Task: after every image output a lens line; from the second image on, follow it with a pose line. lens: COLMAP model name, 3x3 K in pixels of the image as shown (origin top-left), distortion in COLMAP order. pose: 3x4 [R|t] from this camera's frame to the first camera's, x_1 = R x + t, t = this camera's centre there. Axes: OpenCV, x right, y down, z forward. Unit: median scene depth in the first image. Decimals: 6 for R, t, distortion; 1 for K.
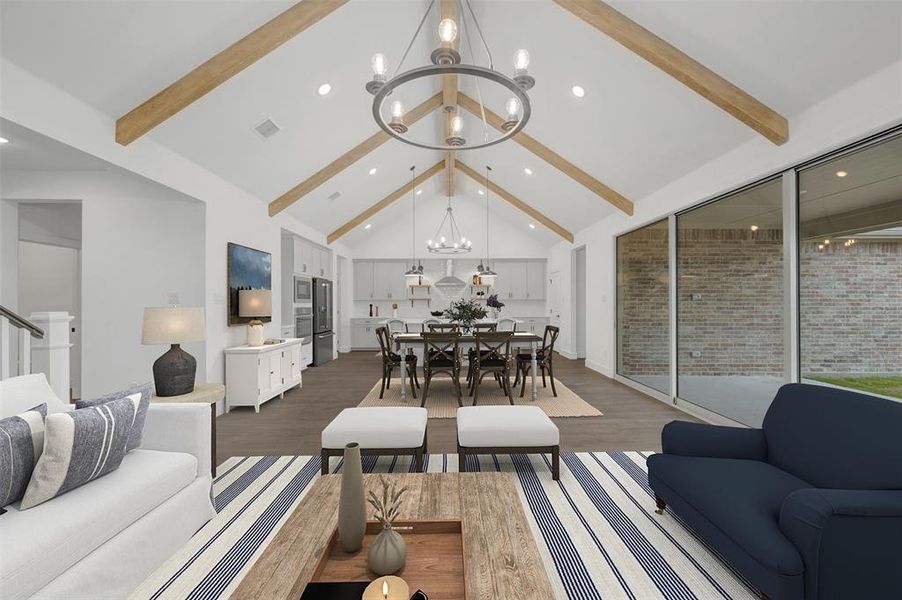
lens RADIAL K [[356.9, 0, 455.0], [0, 356.9, 301.6], [0, 0, 1]] dist [-0.000018, -0.000306]
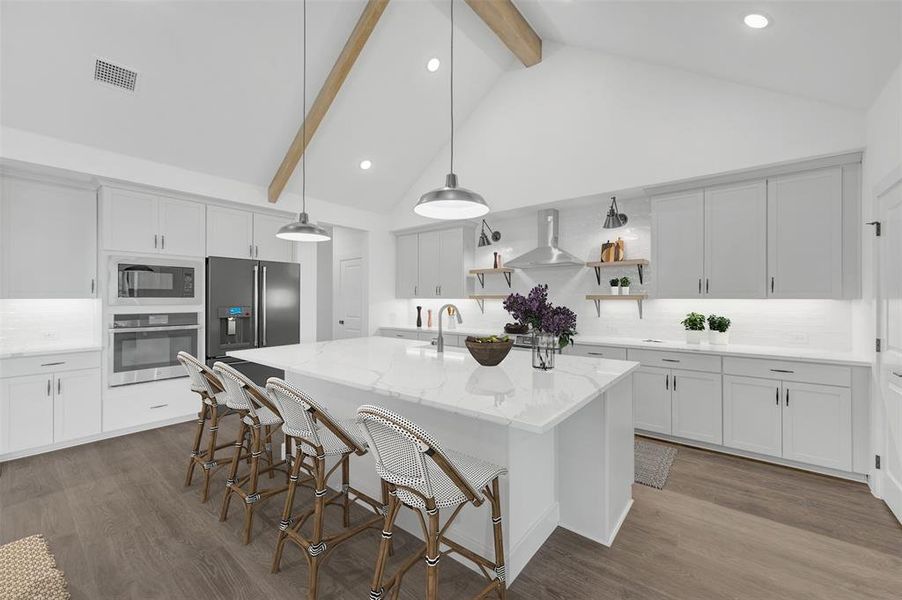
lens RADIAL K [[360.0, 0, 451.0], [0, 360.0, 300.0], [0, 0, 1]] dist [0.009949, -0.000026]
pose [[0.770566, 0.004378, -0.637345, 0.299186], [-0.000656, 0.999981, 0.006076, -0.008530], [0.637360, -0.004264, 0.770555, 0.922647]]
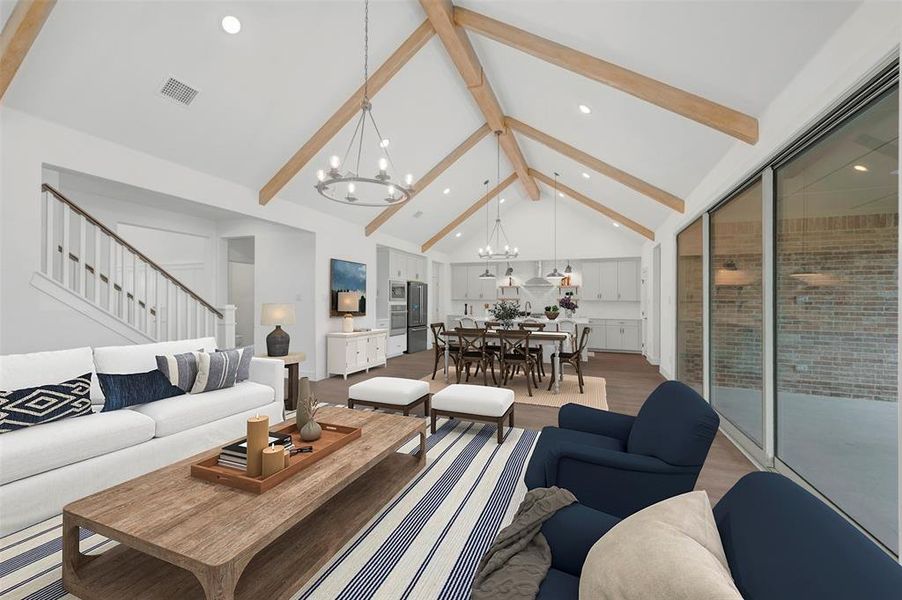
lens RADIAL K [[360.0, 0, 451.0], [0, 360.0, 300.0], [0, 0, 1]] dist [0.009949, -0.000026]
pose [[0.925547, 0.009497, -0.378514, 0.238905], [-0.010205, 0.999948, 0.000137, -0.004070], [0.378496, 0.003736, 0.925596, -0.100674]]
